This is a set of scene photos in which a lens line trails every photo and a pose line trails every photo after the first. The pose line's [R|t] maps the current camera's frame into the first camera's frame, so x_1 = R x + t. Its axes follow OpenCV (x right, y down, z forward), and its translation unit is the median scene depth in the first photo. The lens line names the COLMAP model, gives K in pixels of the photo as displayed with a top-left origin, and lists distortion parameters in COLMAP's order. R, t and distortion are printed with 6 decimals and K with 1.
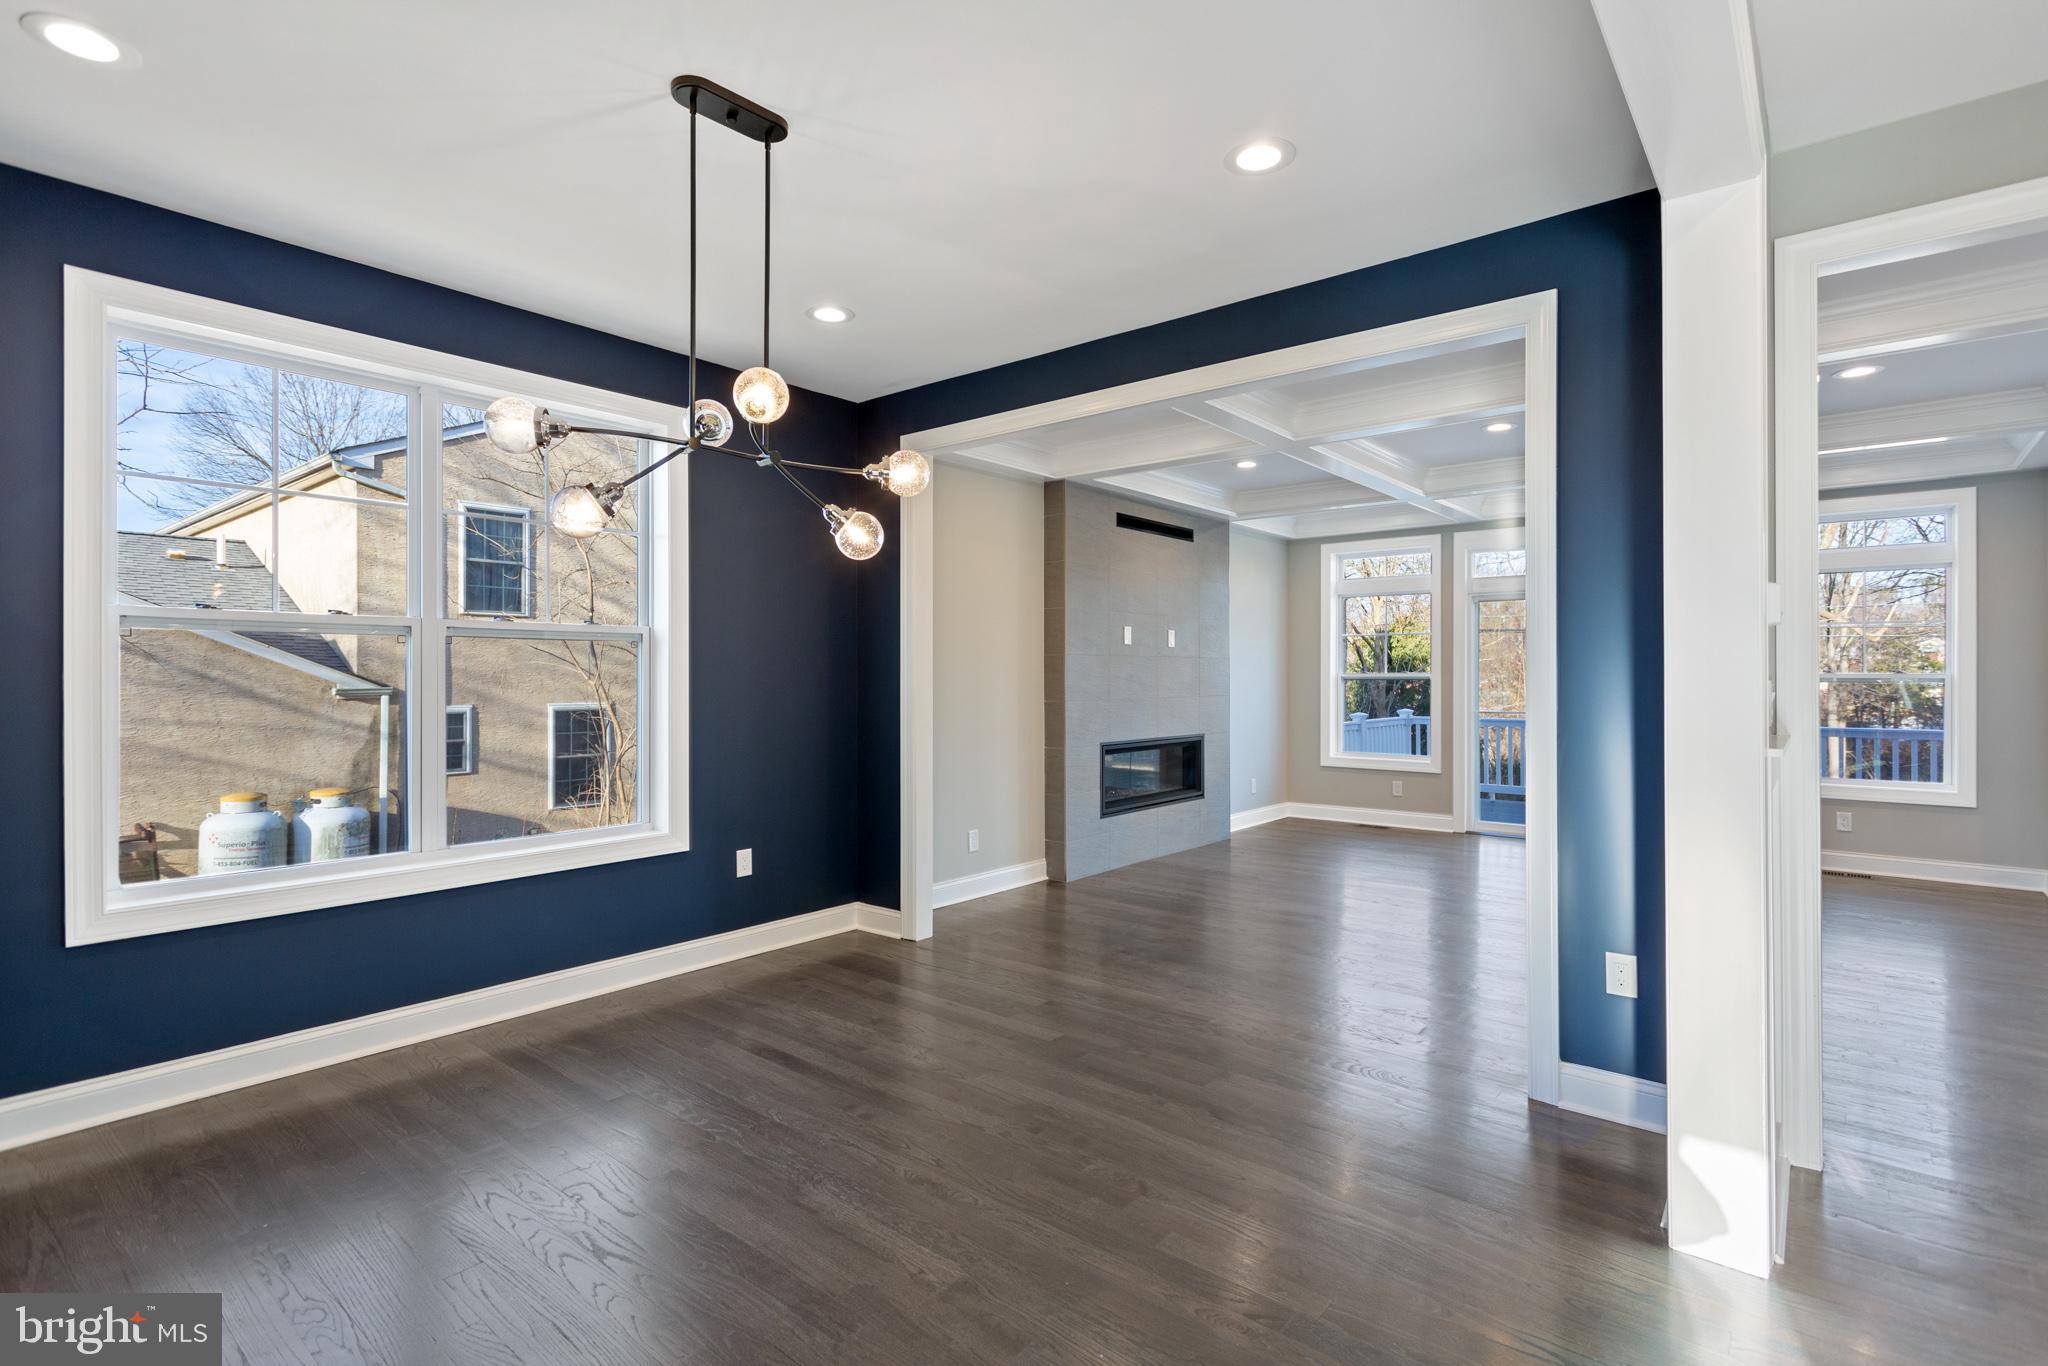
lens RADIAL K [[971.6, 0, 1025.6], [0, 971.6, 675.0], [0, 0, 1]] dist [-0.000614, 0.000110]
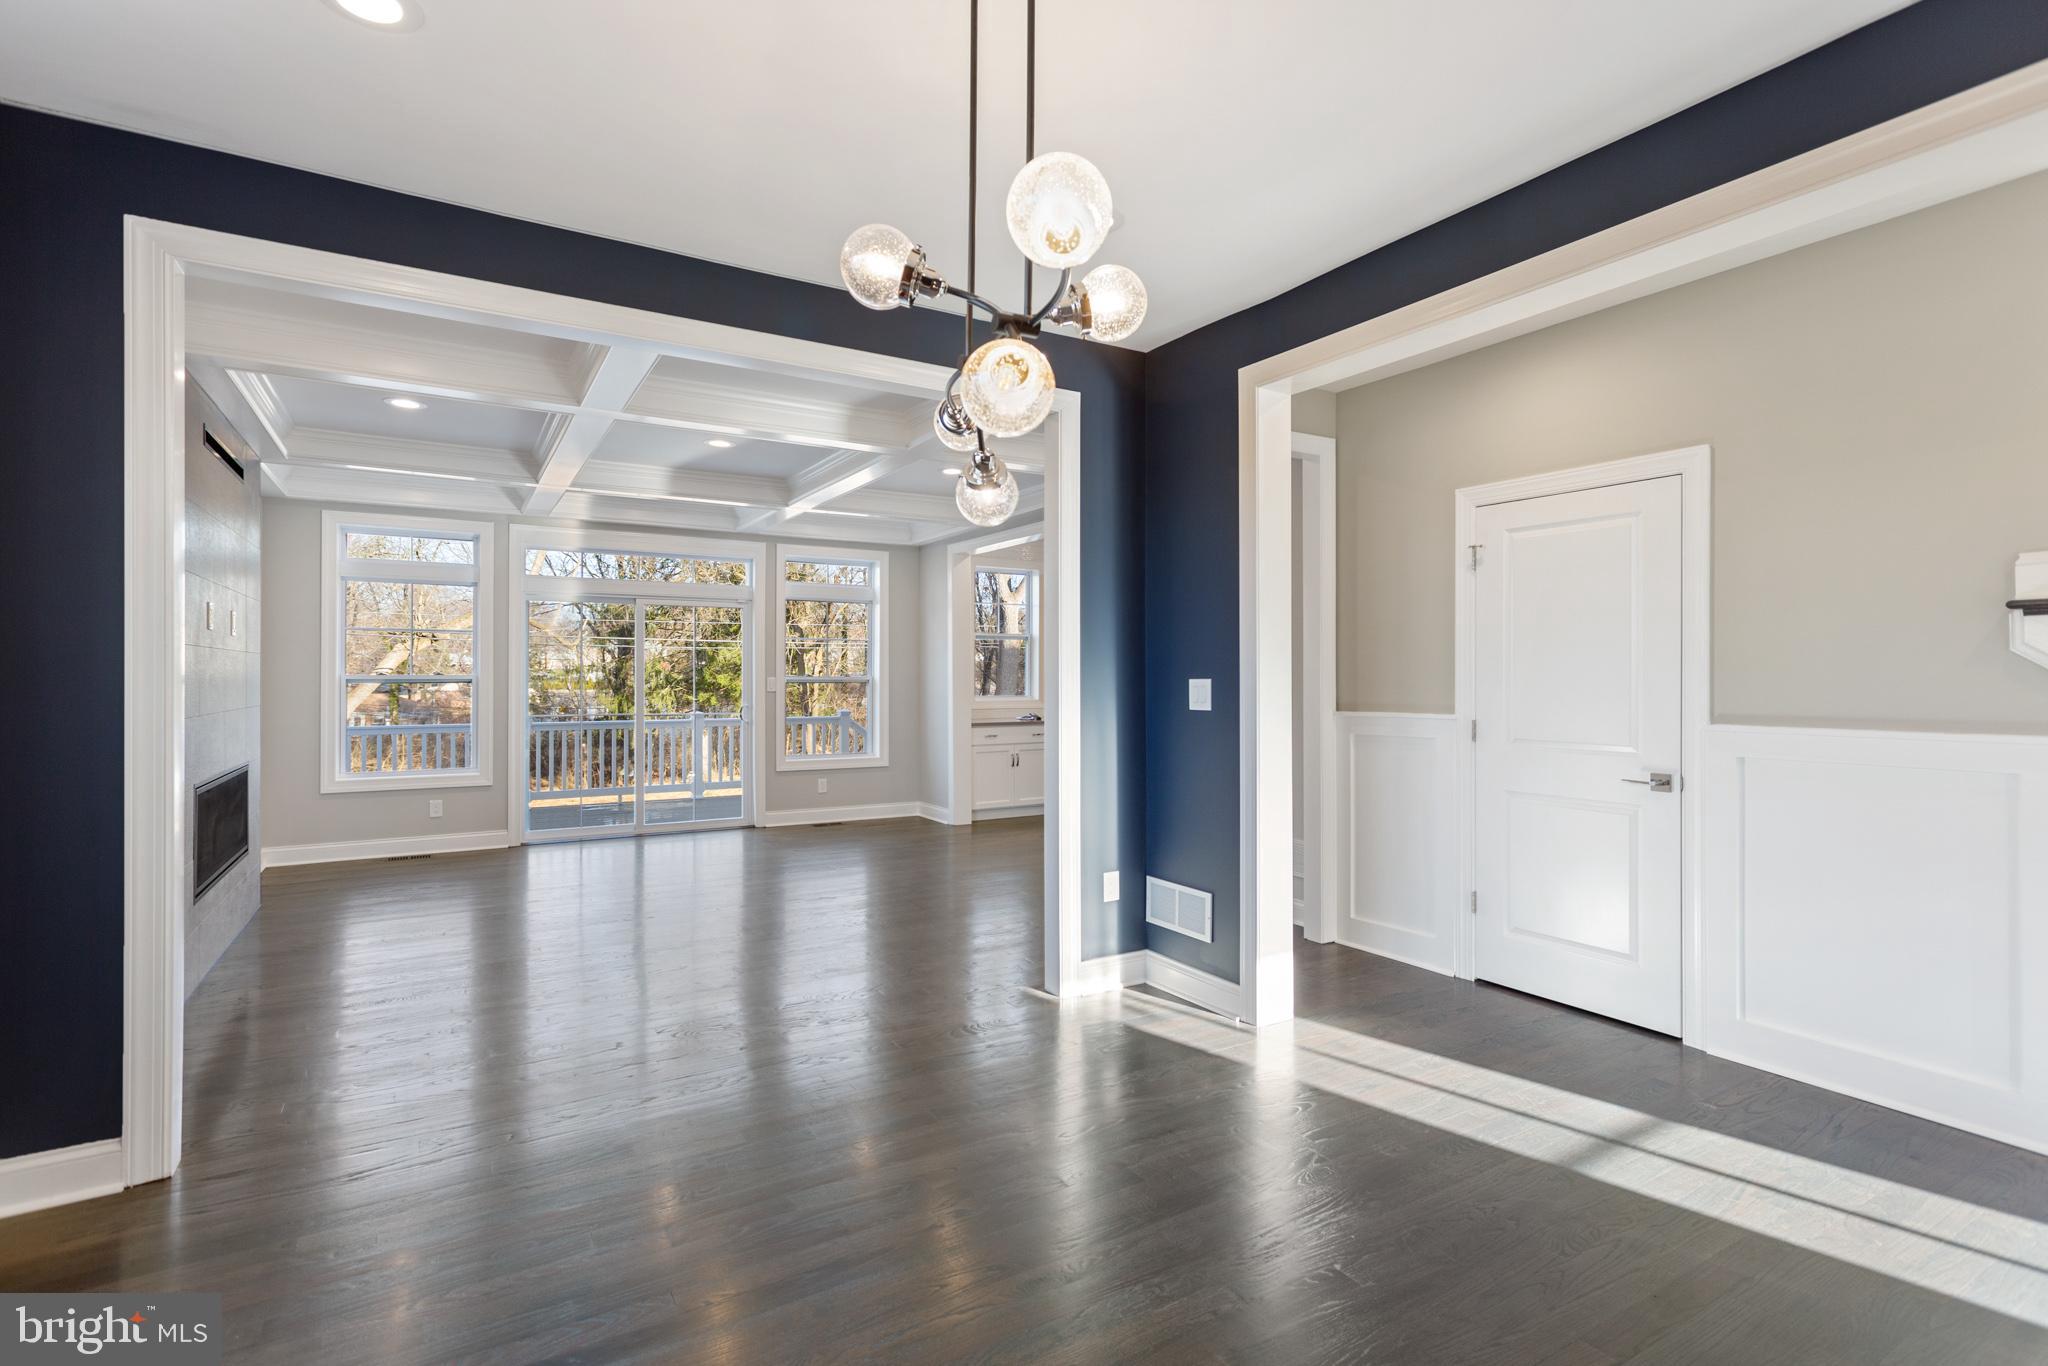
lens RADIAL K [[971.6, 0, 1025.6], [0, 971.6, 675.0], [0, 0, 1]] dist [-0.000614, 0.000110]
pose [[0.330875, 0.001996, 0.943672, -0.270938], [0.001281, 0.999996, -0.002564, 0.000860], [-0.943674, 0.002057, 0.330871, 0.225865]]
